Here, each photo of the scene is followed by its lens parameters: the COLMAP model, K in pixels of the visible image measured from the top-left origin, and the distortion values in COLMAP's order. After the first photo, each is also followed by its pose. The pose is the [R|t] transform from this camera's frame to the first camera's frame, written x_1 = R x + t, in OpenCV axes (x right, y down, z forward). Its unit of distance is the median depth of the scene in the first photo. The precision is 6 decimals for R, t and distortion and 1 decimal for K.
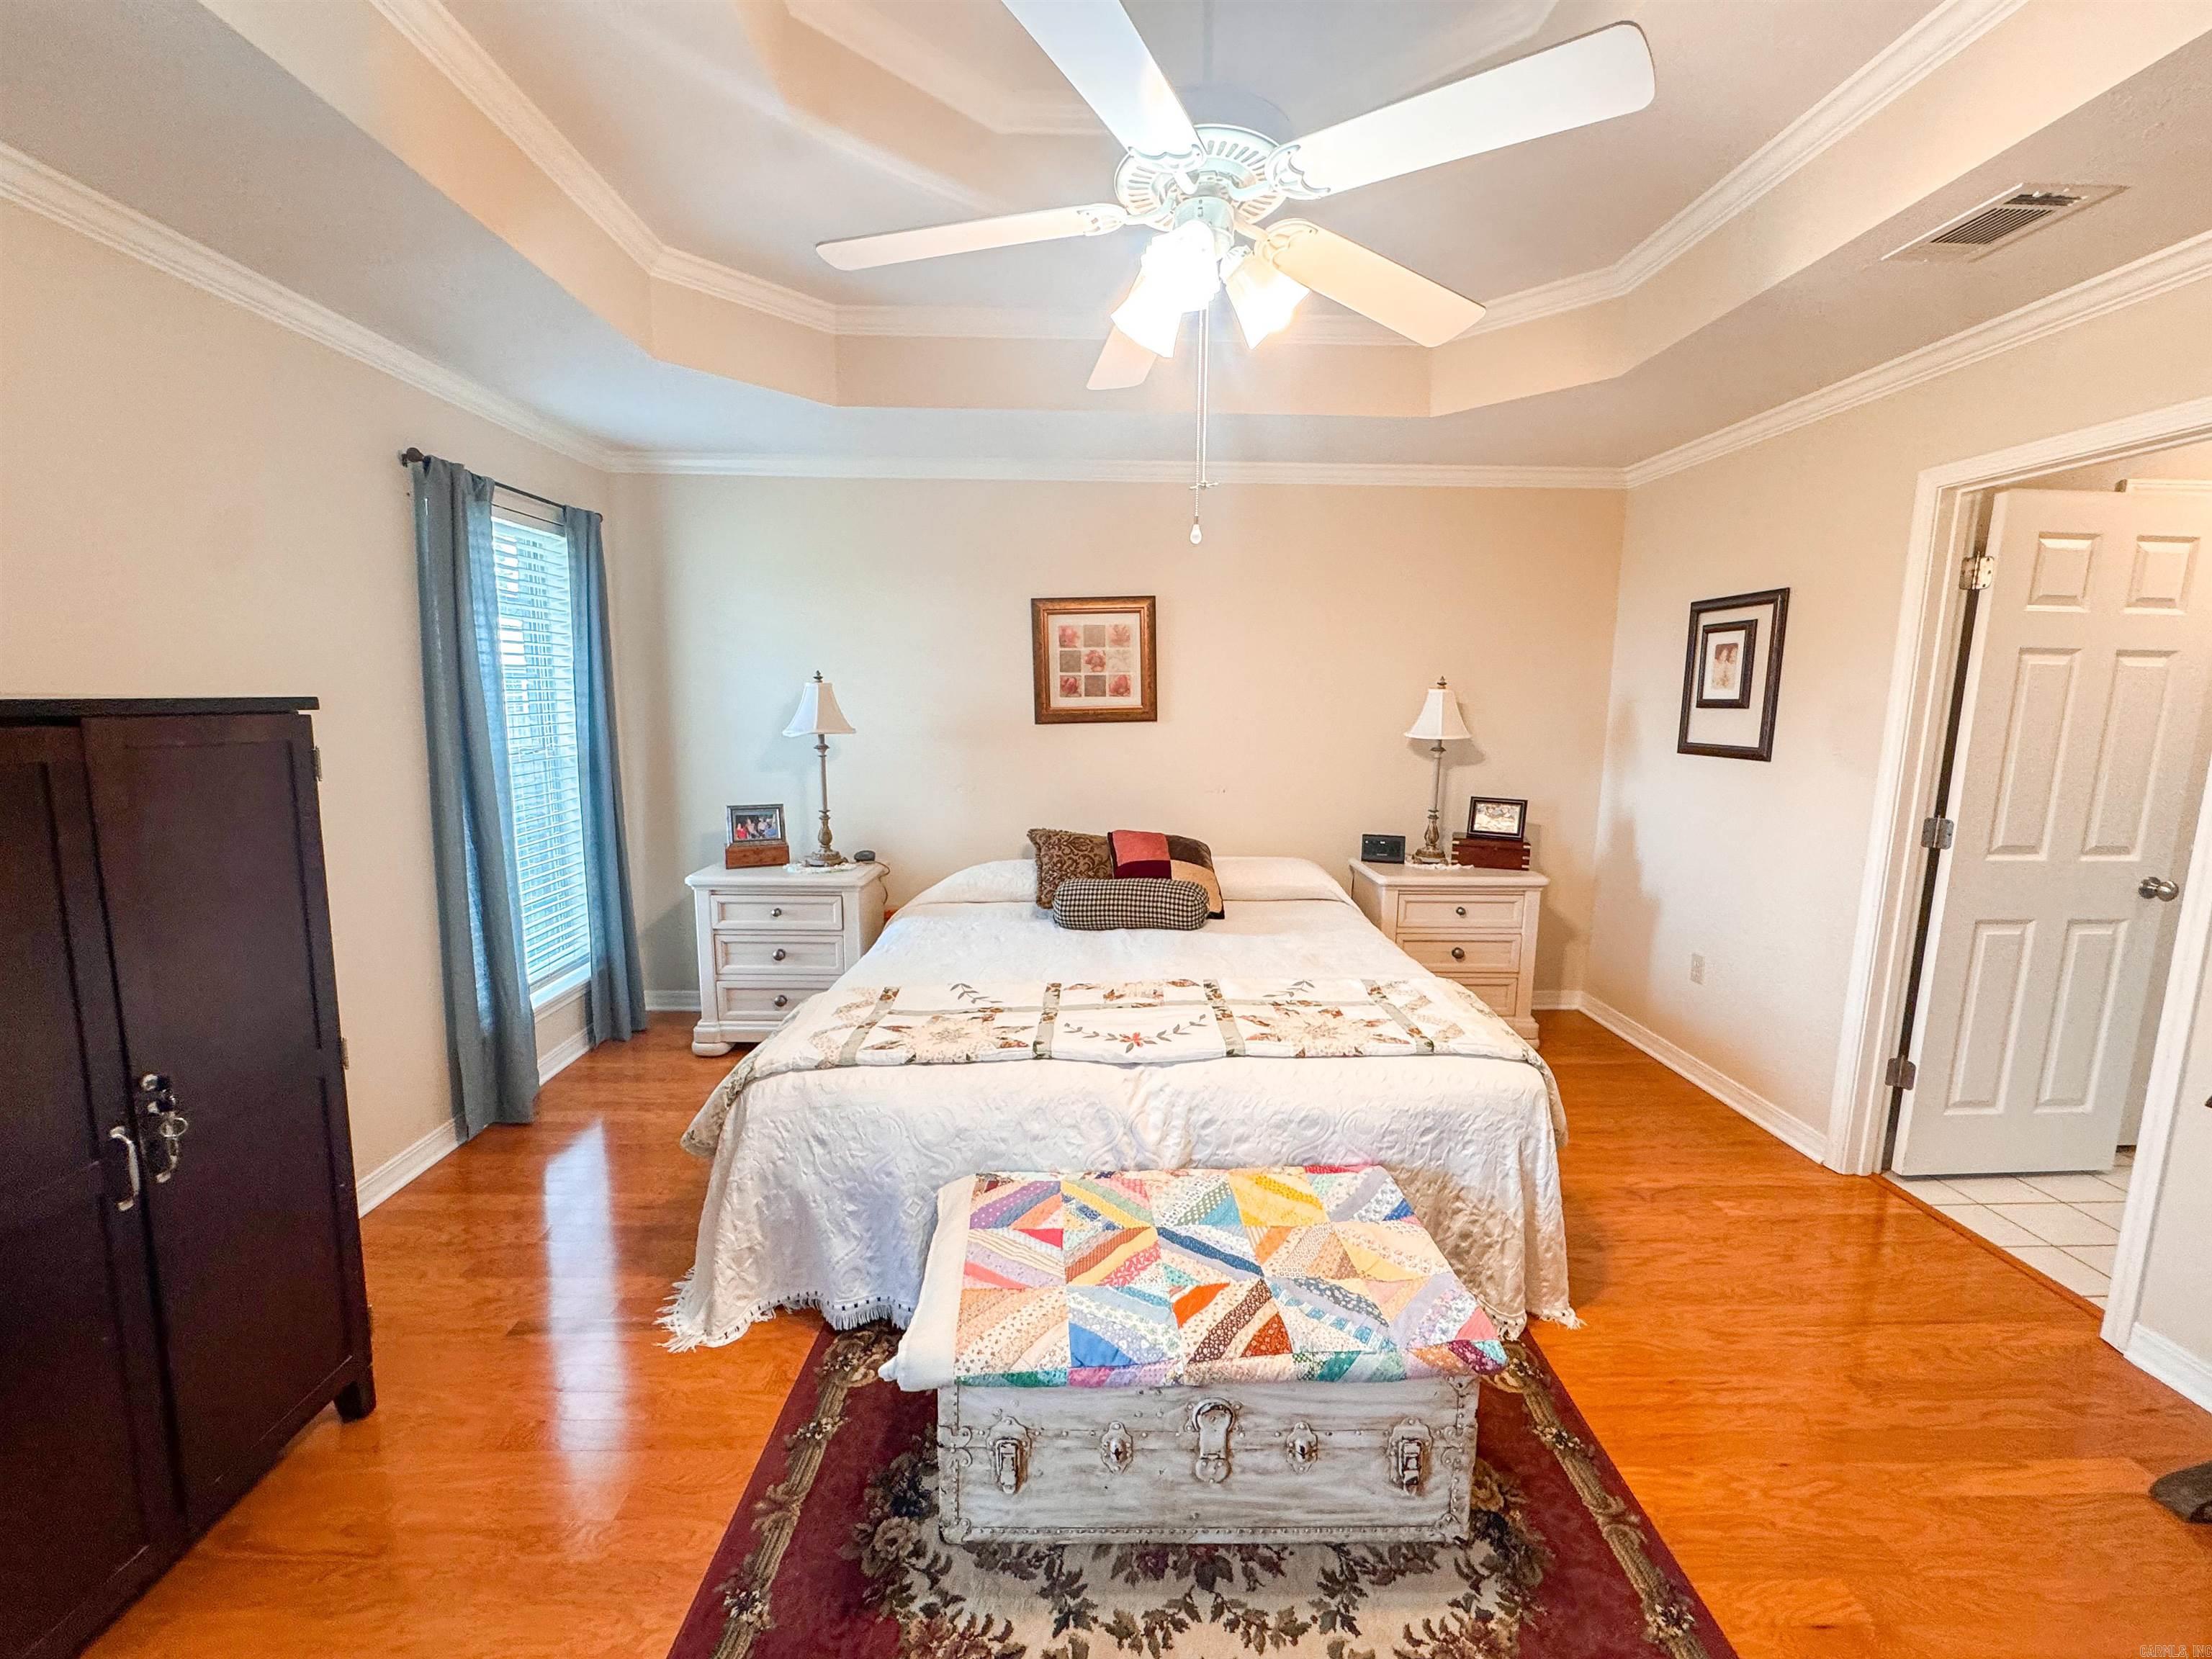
lens RADIAL K [[880.3, 0, 1106.7], [0, 880.3, 826.8], [0, 0, 1]] dist [-0.002354, -0.000407]
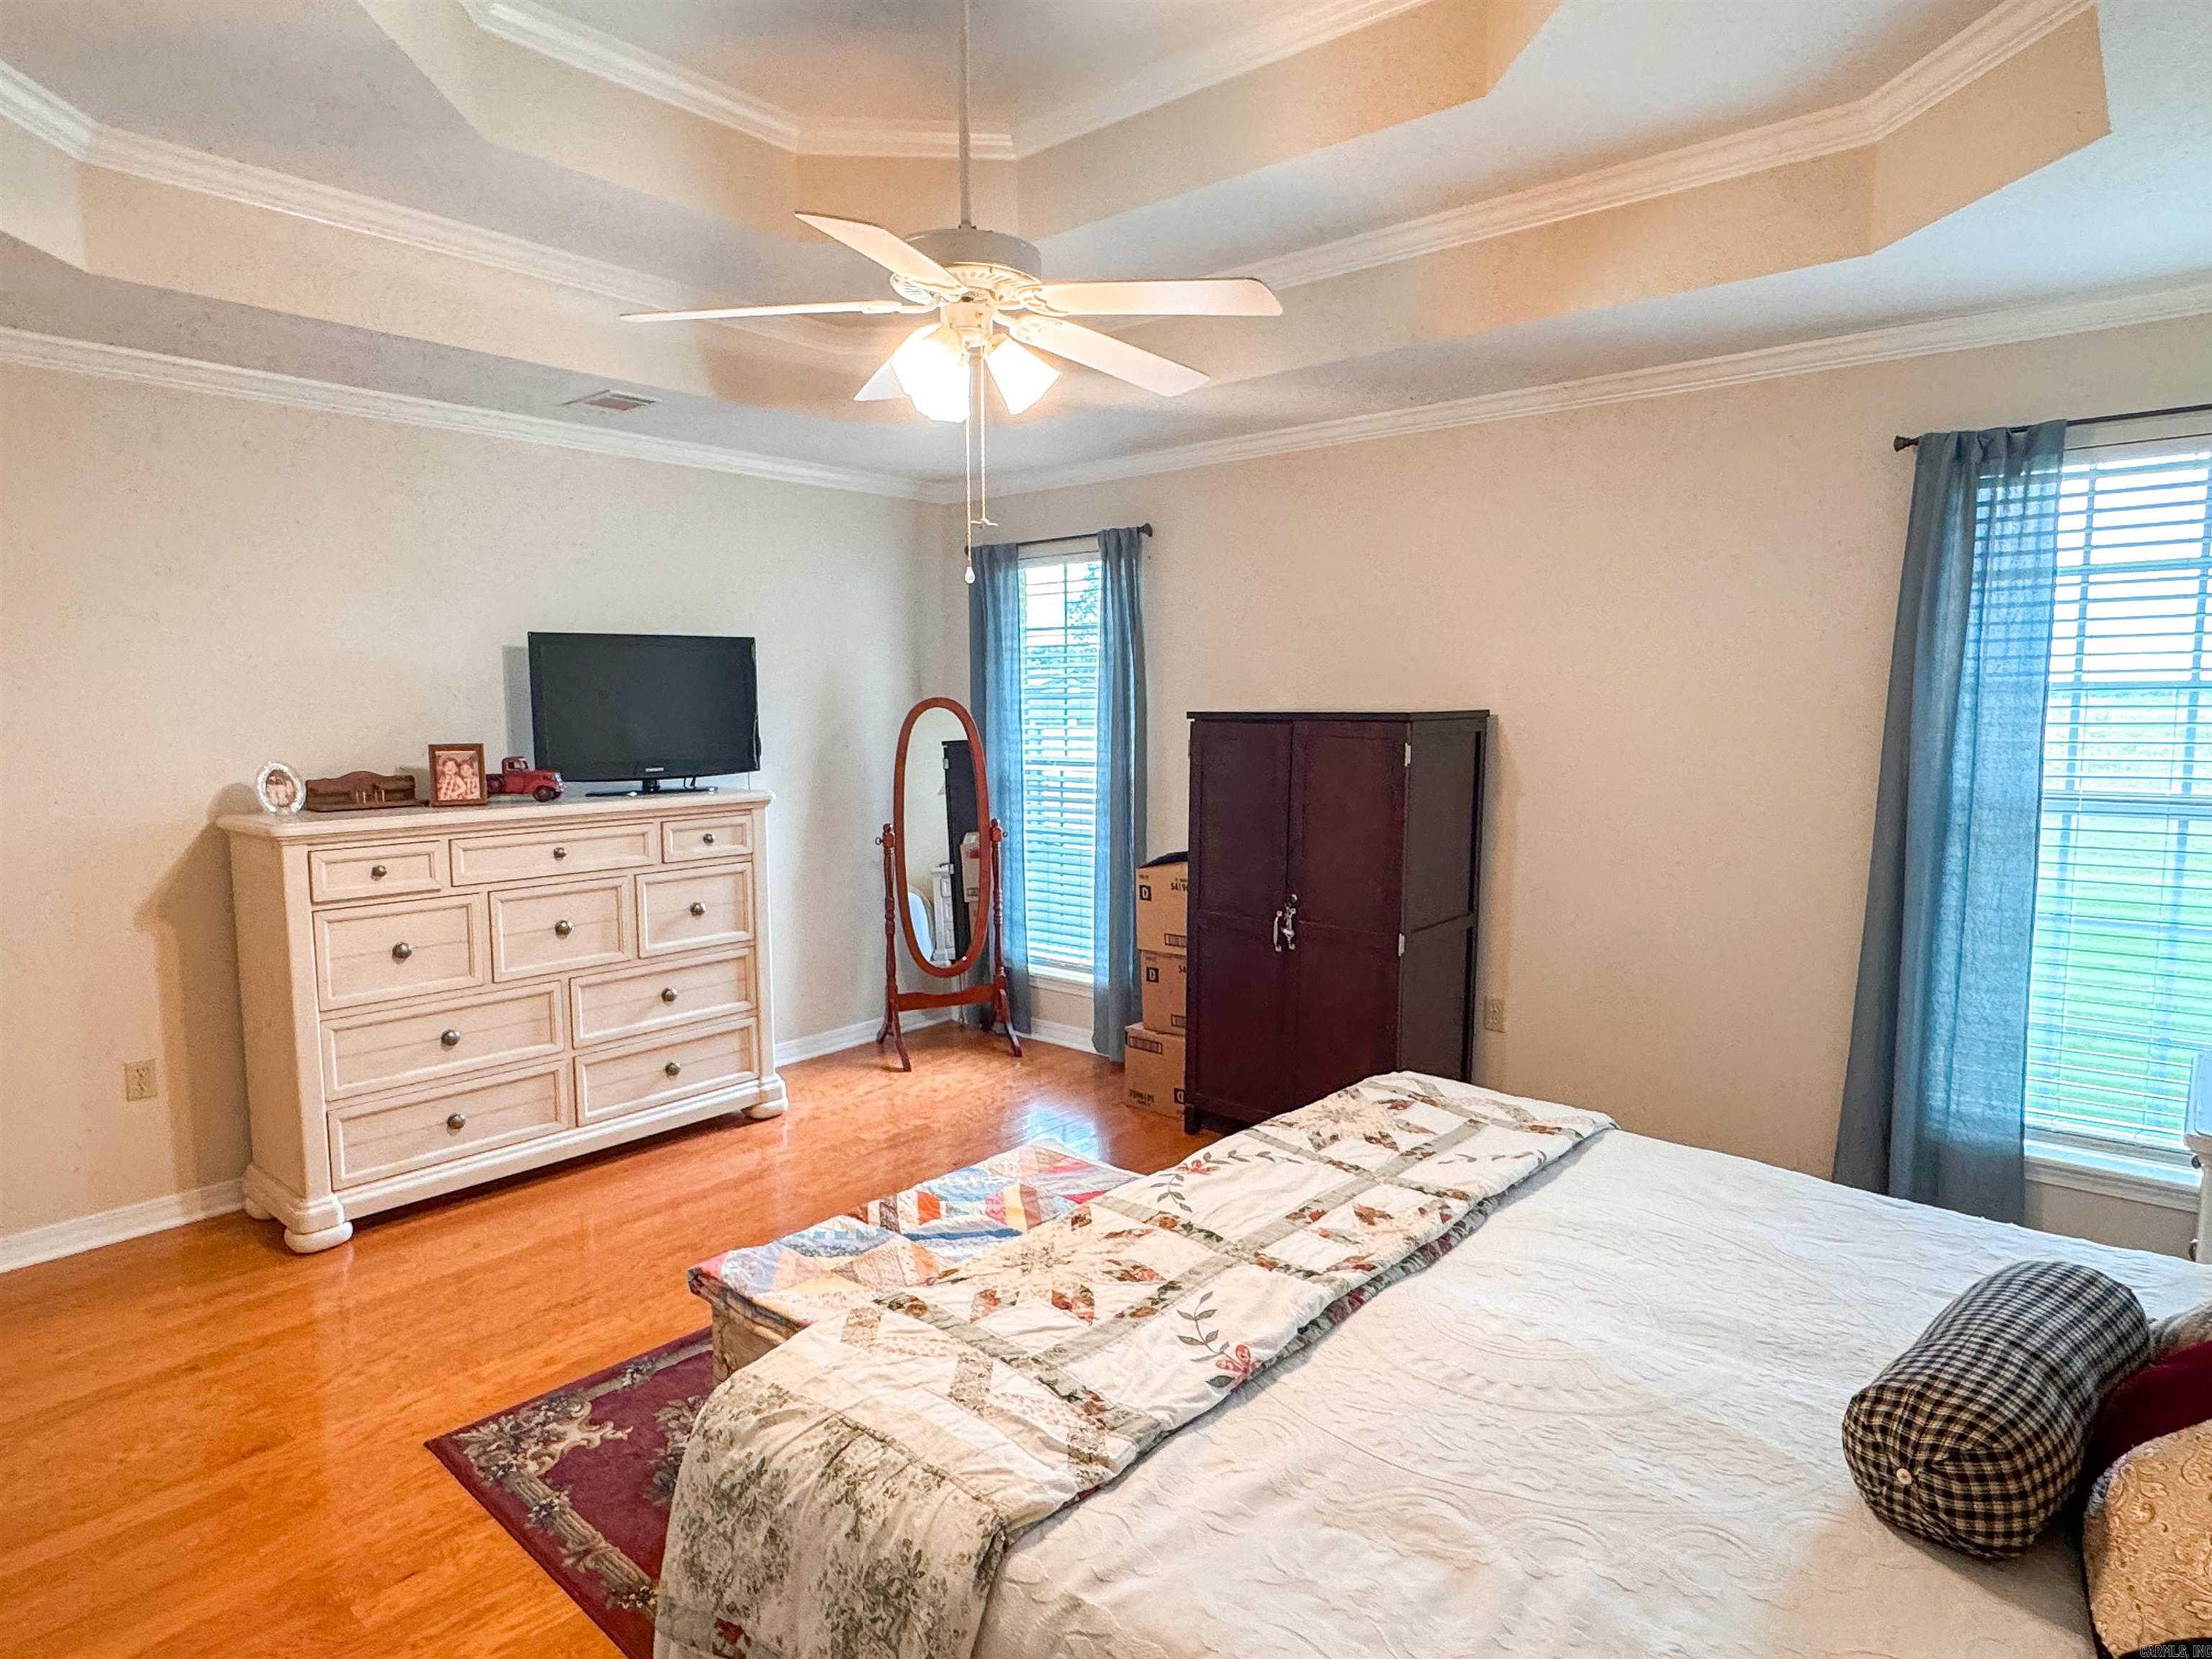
lens RADIAL K [[1273.0, 0, 1106.0], [0, 1273.0, 829.5], [0, 0, 1]] dist [0.000161, -0.000016]
pose [[-0.659626, 0.071805, -0.748156, 0.816075], [-0.115961, 0.973784, 0.195699, -0.228507], [0.742594, 0.215845, -0.634007, 1.464267]]
